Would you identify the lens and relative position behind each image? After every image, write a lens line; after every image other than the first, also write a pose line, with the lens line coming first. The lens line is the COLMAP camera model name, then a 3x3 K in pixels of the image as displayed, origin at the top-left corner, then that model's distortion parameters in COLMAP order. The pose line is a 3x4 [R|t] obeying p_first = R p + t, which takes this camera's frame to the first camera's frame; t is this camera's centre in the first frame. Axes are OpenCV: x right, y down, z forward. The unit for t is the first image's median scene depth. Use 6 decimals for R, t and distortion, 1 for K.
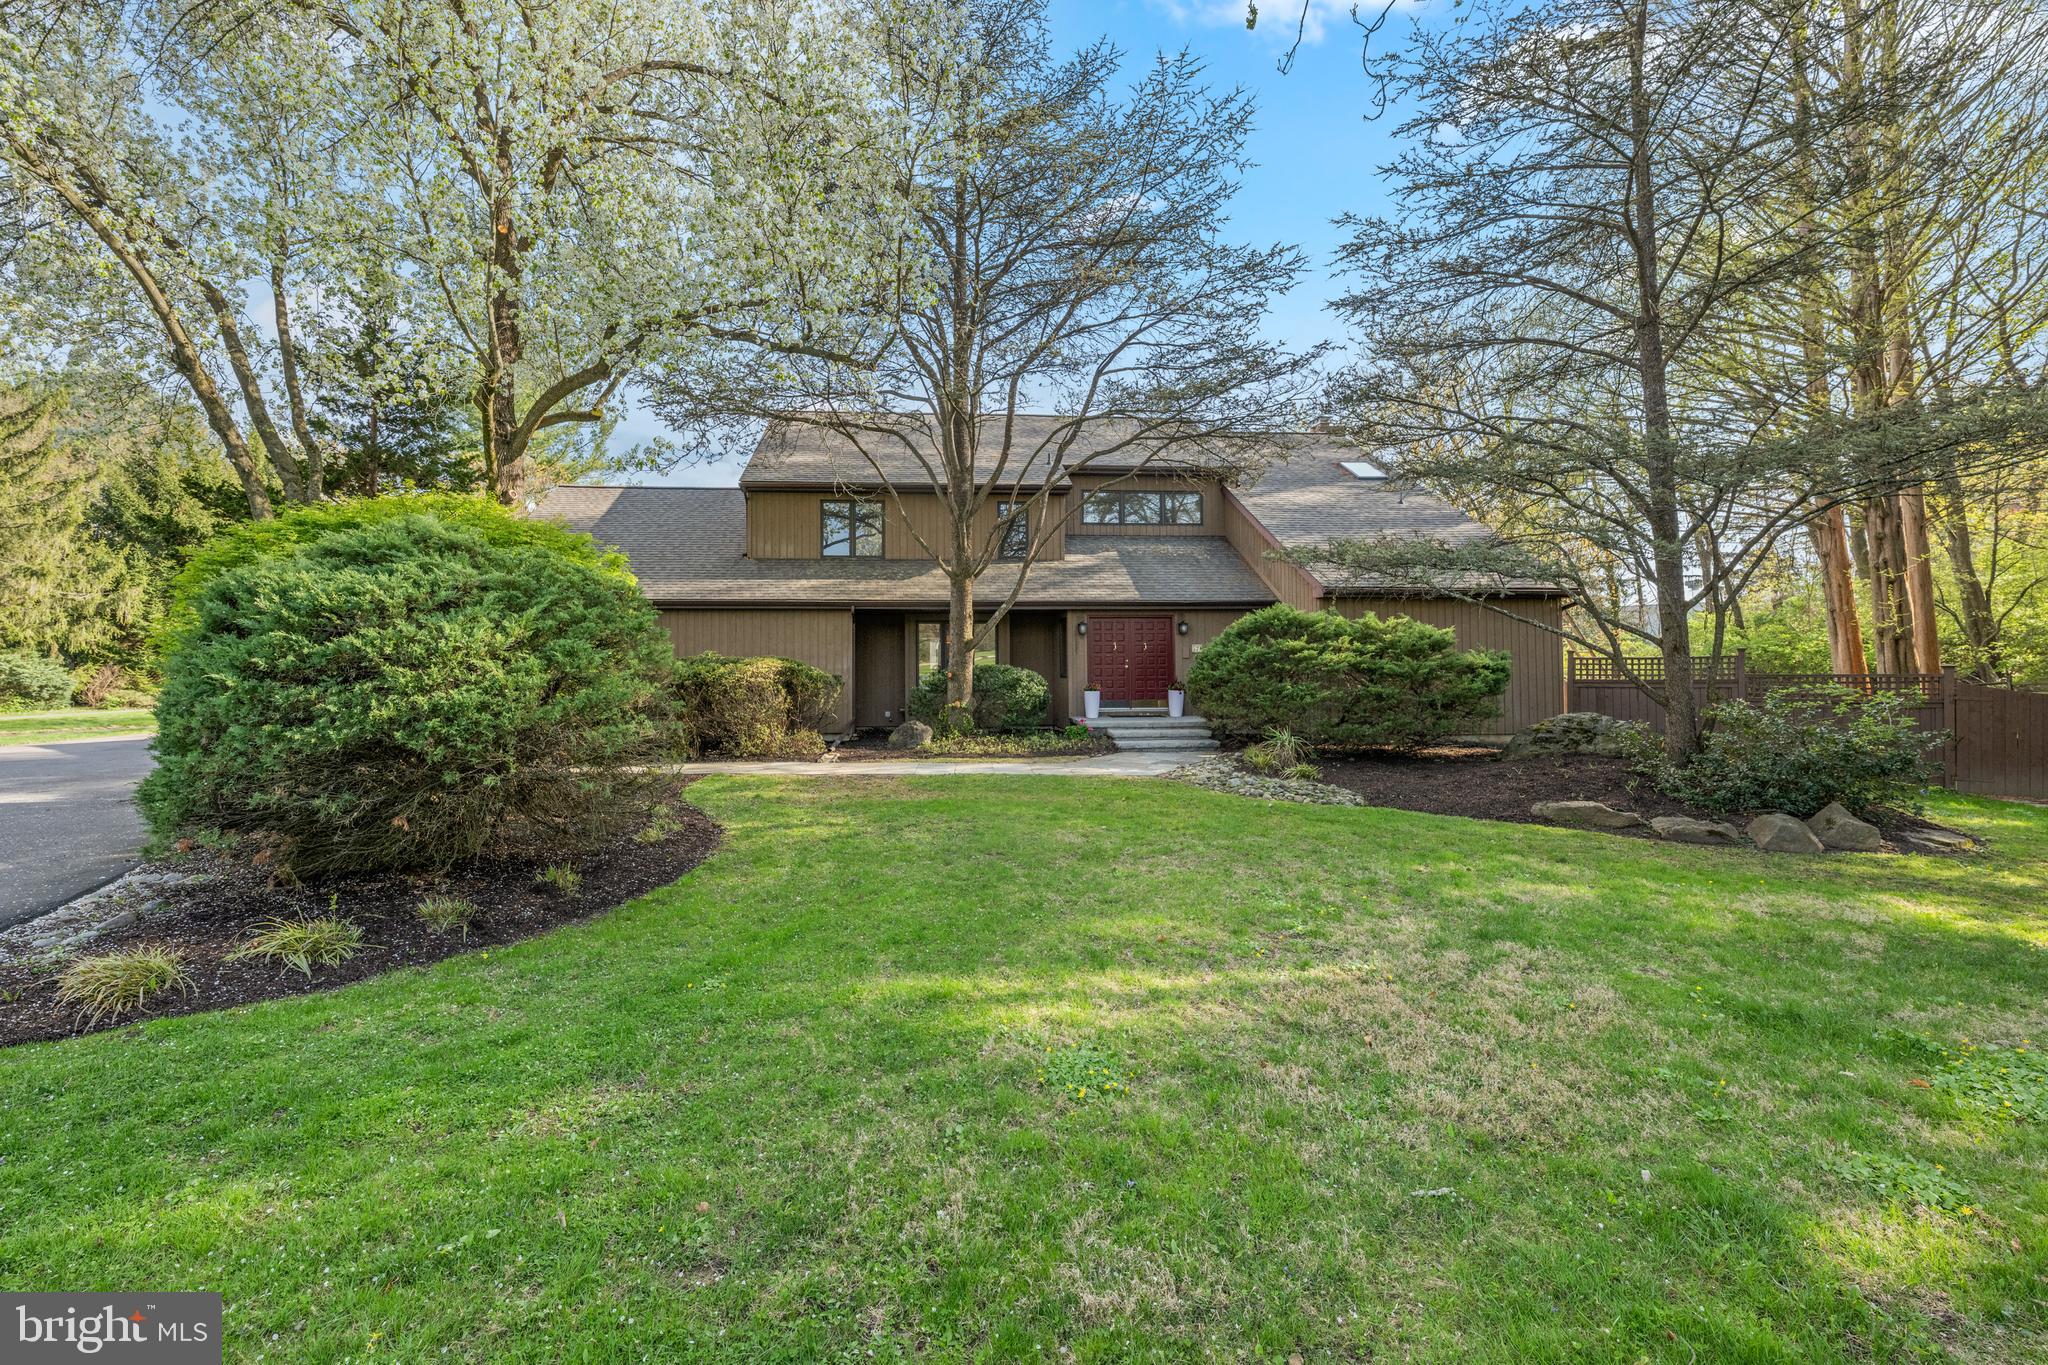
lens RADIAL K [[823.2, 0, 1024.0], [0, 823.2, 627.6], [0, 0, 1]] dist [0.000055, -0.000009]
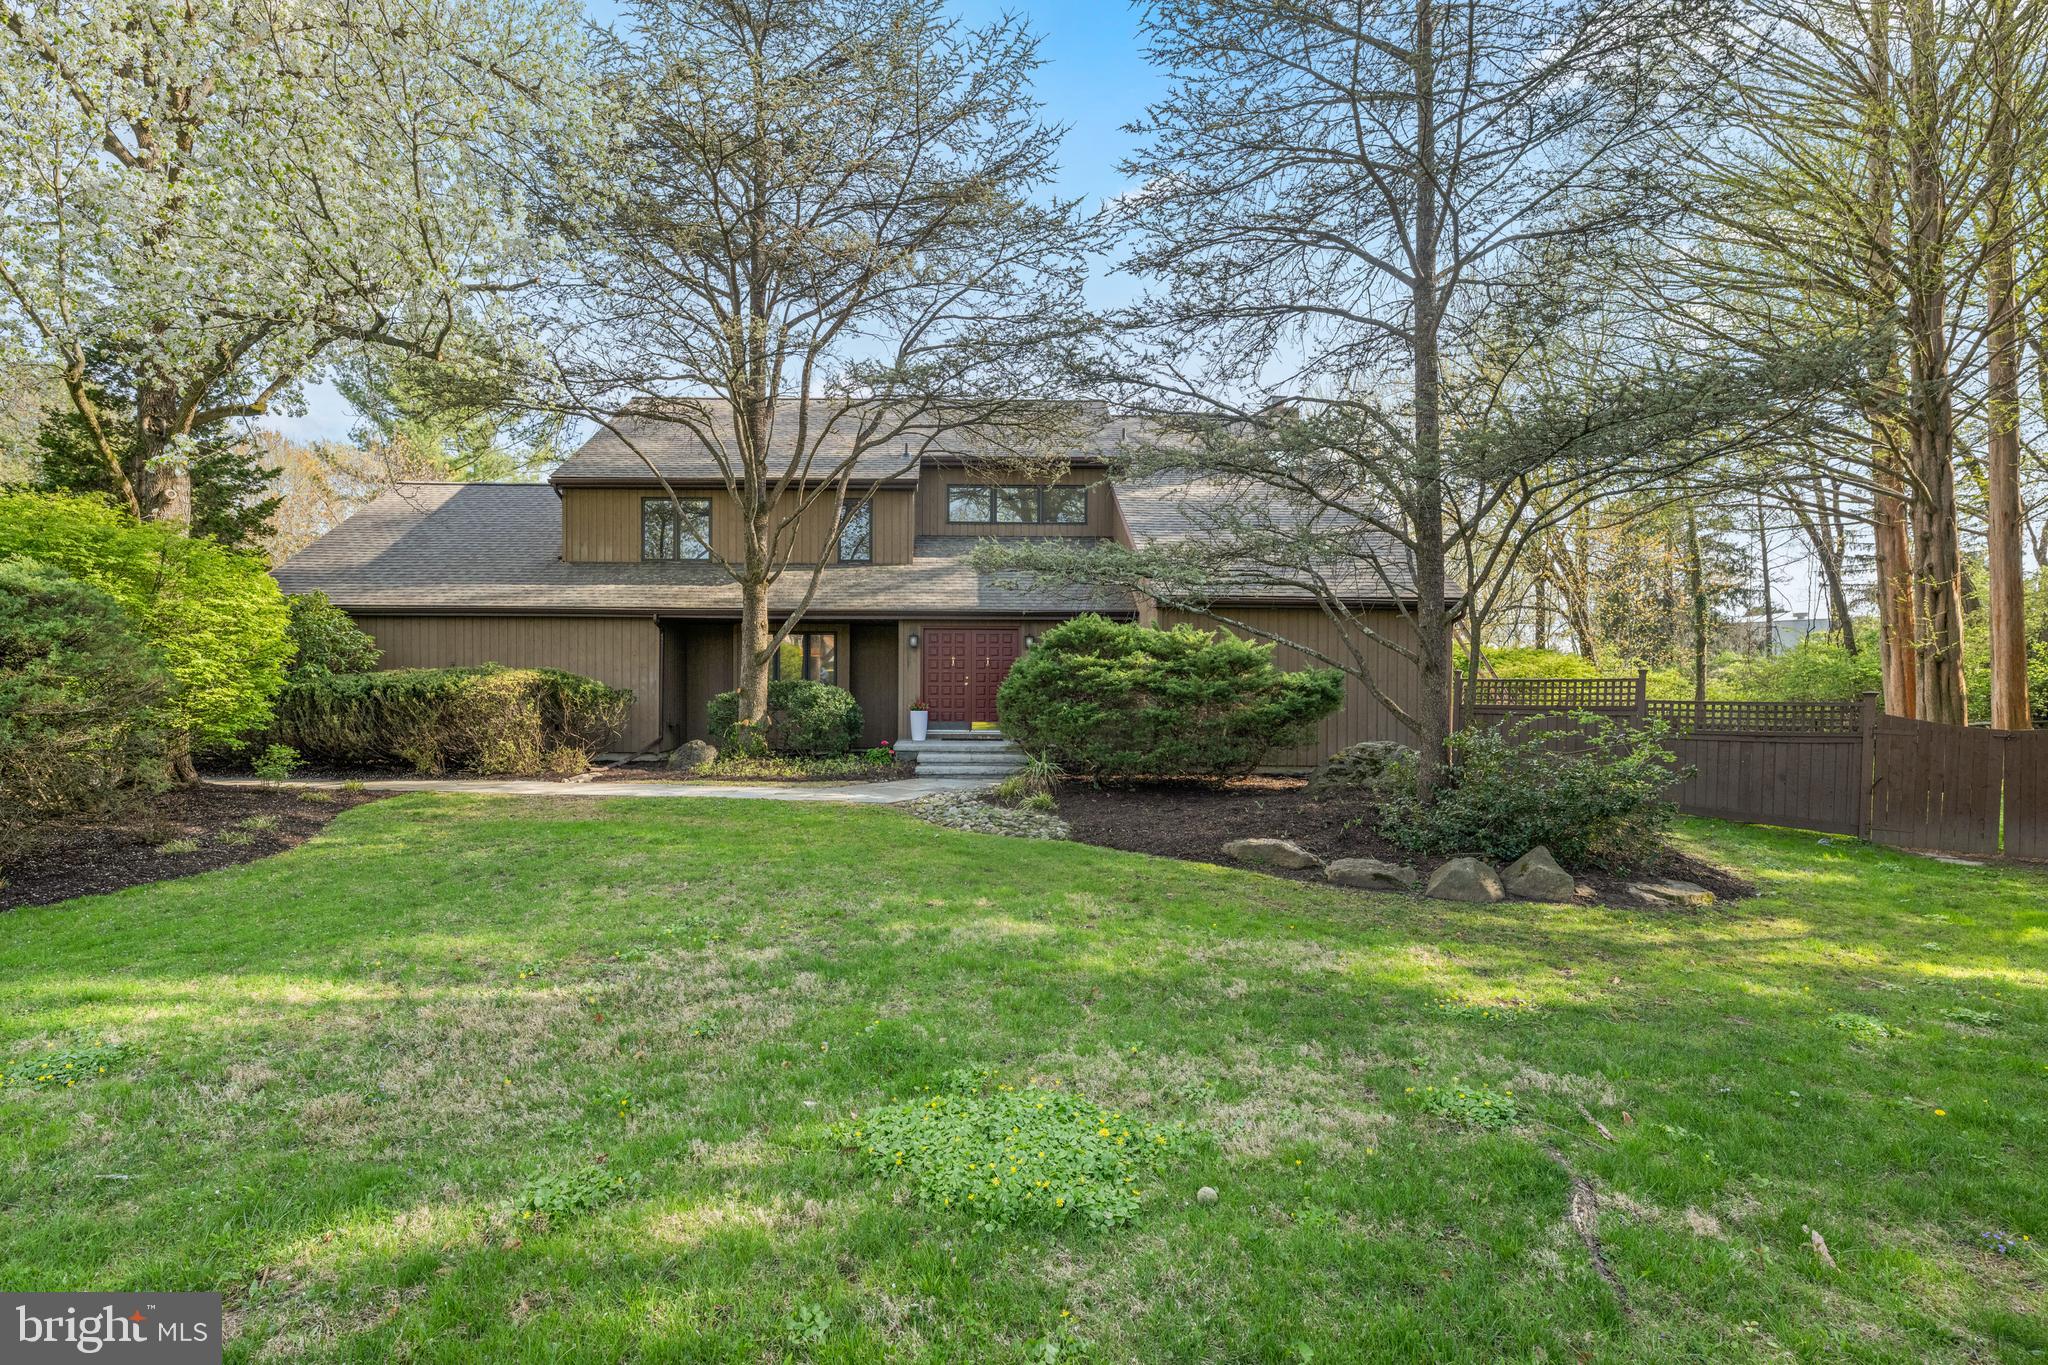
lens RADIAL K [[942.6, 0, 1024.0], [0, 942.6, 682.5], [0, 0, 1]] dist [-0.003388, -0.000391]
pose [[0.997260, 0.010999, -0.073159, 0.301219], [-0.007691, 0.998942, 0.045343, -0.000904], [0.073580, -0.044656, 0.996289, -0.014123]]
